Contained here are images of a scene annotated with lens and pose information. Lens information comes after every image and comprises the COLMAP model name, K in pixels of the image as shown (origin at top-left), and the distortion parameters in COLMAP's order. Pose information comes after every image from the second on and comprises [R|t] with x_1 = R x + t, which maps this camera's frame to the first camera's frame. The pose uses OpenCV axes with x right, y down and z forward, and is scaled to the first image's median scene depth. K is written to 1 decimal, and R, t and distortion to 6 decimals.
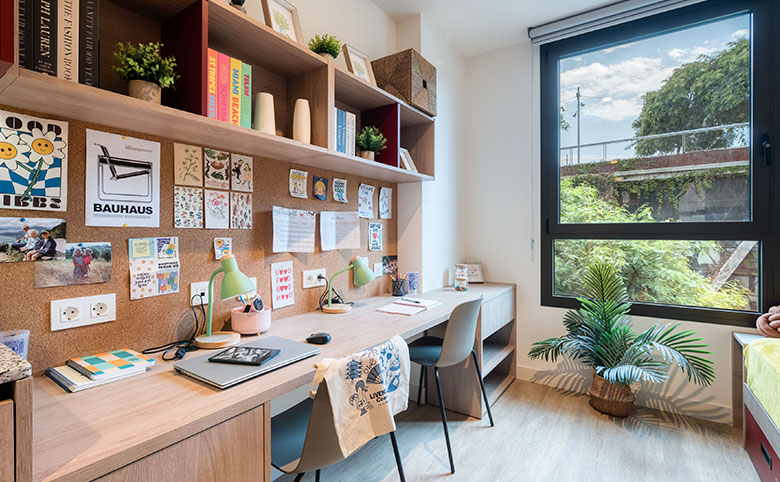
lens RADIAL K [[363.7, 0, 390.1], [0, 363.7, 231.9], [0, 0, 1]] dist [-0.000937, -0.000369]
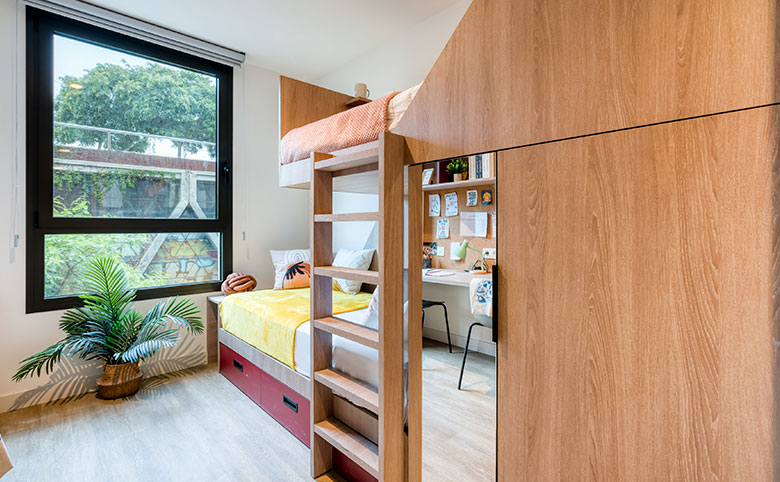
lens RADIAL K [[363.7, 0, 390.1], [0, 363.7, 231.9], [0, 0, 1]] dist [-0.000937, -0.000369]
pose [[0.212135, -0.013538, 0.977147, -0.233402], [-0.000429, 0.999903, 0.013947, 0.001204], [-0.977240, -0.003377, 0.212108, 0.002073]]
